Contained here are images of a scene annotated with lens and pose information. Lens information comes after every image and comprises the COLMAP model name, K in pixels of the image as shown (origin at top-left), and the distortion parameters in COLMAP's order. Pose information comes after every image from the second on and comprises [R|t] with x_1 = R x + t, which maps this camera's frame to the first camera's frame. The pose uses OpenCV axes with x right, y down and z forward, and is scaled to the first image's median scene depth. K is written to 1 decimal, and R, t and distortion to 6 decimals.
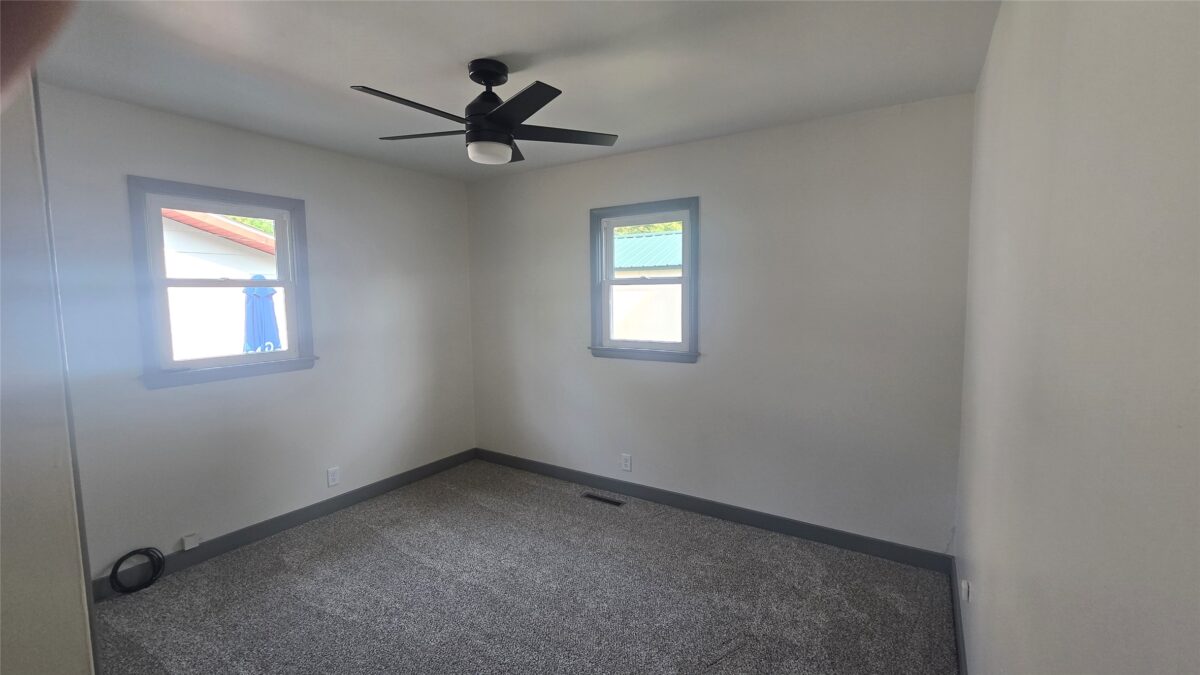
lens RADIAL K [[489.5, 0, 597.7], [0, 489.5, 333.0], [0, 0, 1]] dist [-0.008495, -0.001270]
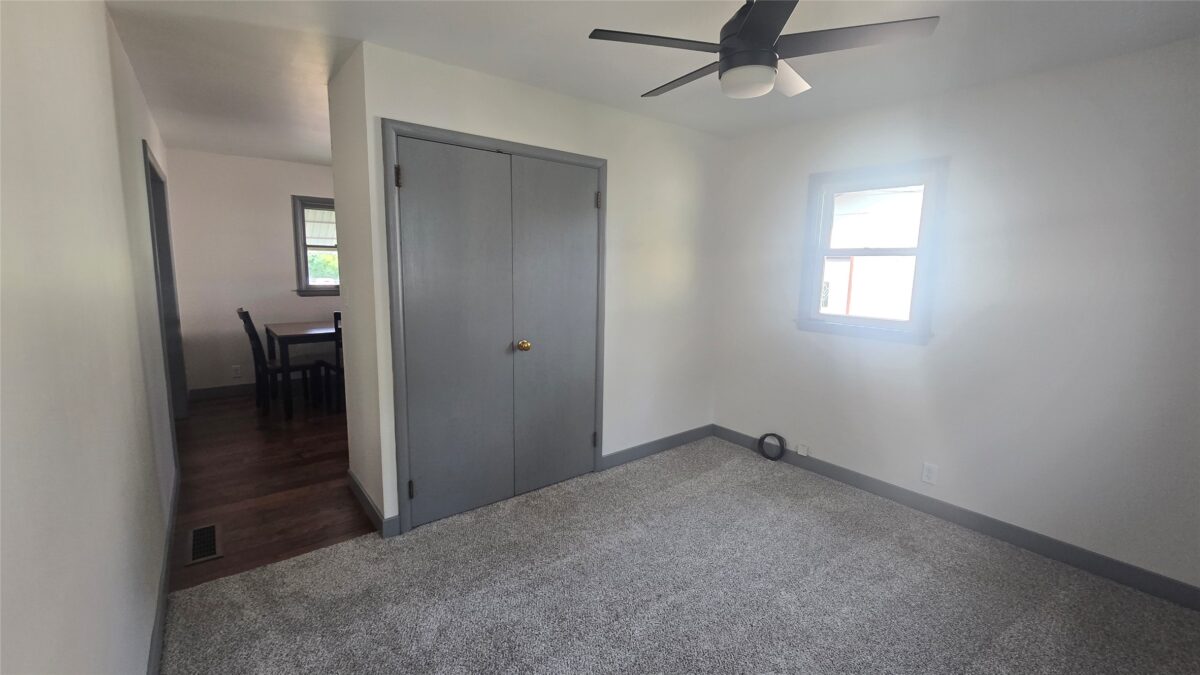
lens RADIAL K [[489.5, 0, 608.0], [0, 489.5, 335.0], [0, 0, 1]] dist [-0.008495, -0.001270]
pose [[-0.303465, 0.148736, -0.941162, 0.523044], [-0.093097, 0.978388, 0.184637, -0.071243], [0.948284, 0.143650, -0.283060, 0.827505]]
